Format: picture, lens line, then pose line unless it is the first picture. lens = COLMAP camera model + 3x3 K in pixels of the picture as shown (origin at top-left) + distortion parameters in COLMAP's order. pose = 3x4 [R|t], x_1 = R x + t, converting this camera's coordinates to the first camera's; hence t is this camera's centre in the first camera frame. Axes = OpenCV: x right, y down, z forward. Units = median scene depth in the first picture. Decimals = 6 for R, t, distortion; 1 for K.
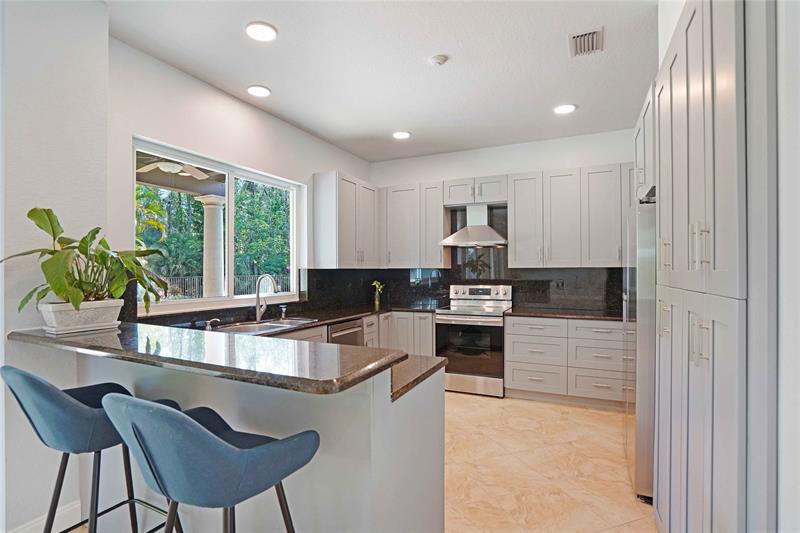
lens RADIAL K [[384.0, 0, 400.3], [0, 384.0, 271.4], [0, 0, 1]] dist [-0.059203, 0.025972]
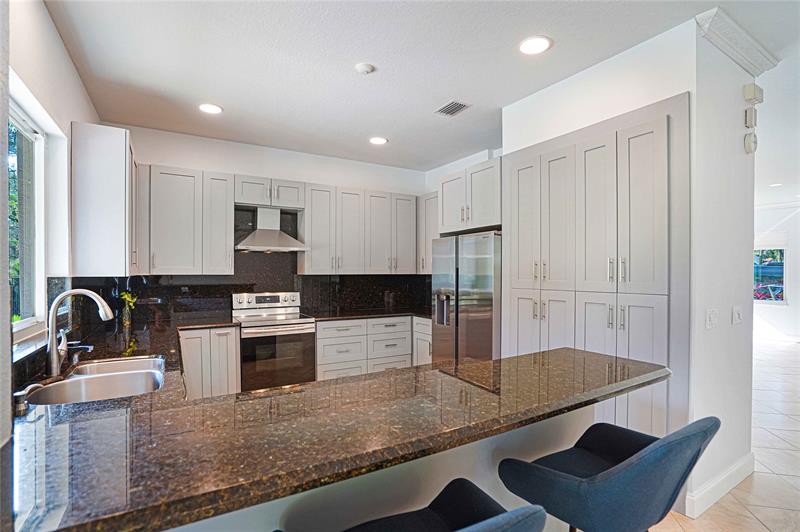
lens RADIAL K [[384.5, 0, 390.4], [0, 384.5, 275.9], [0, 0, 1]] dist [-0.035765, 0.025686]
pose [[0.568901, -0.005107, 0.822390, -0.410195], [-0.002298, 0.999967, 0.007799, -0.013820], [-0.822403, -0.006326, 0.568870, 0.220317]]
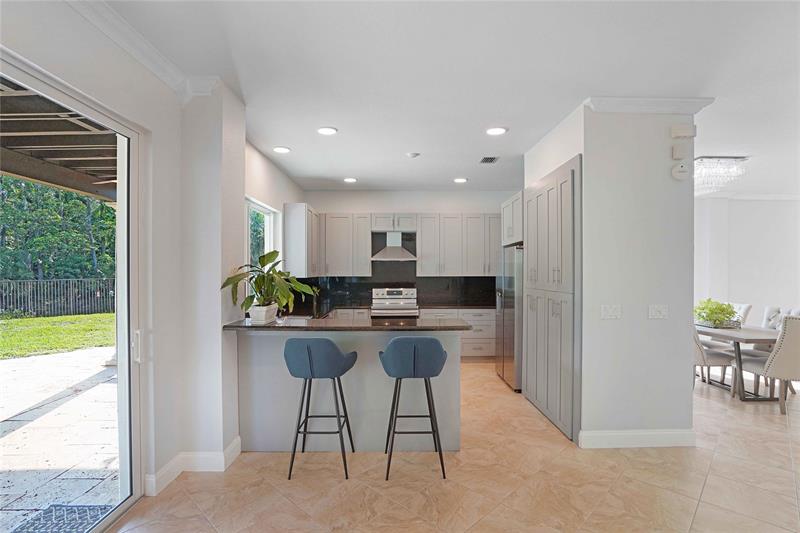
lens RADIAL K [[384.0, 0, 400.3], [0, 384.0, 271.4], [0, 0, 1]] dist [-0.059203, 0.025972]
pose [[0.897997, 0.002548, 0.439995, -0.410451], [-0.001234, 0.999994, -0.003271, -0.022637], [-0.440001, 0.002395, 0.897994, -0.292071]]
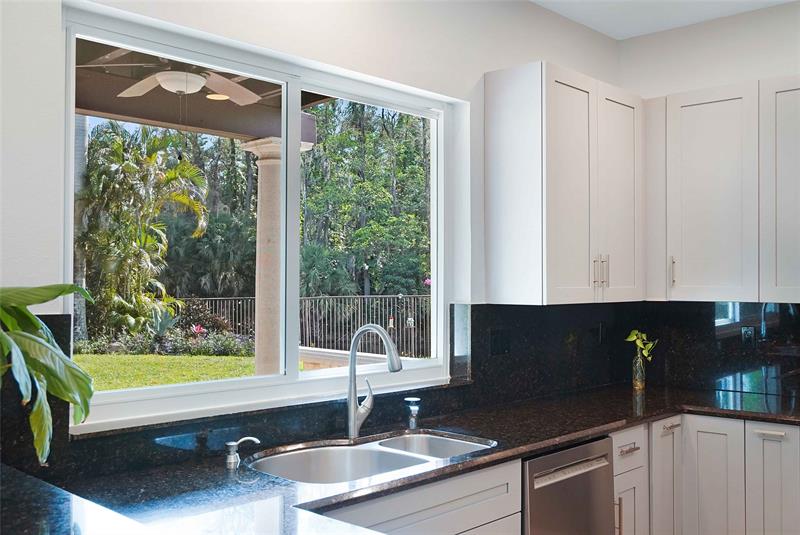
lens RADIAL K [[783.0, 0, 400.0], [0, 783.0, 267.5], [0, 0, 1]] dist [-0.036585, 0.006811]
pose [[0.948665, -0.000722, -0.316283, -0.044658], [-0.006038, 0.999774, -0.020392, -0.026418], [0.316226, 0.021255, 0.948446, 0.162099]]
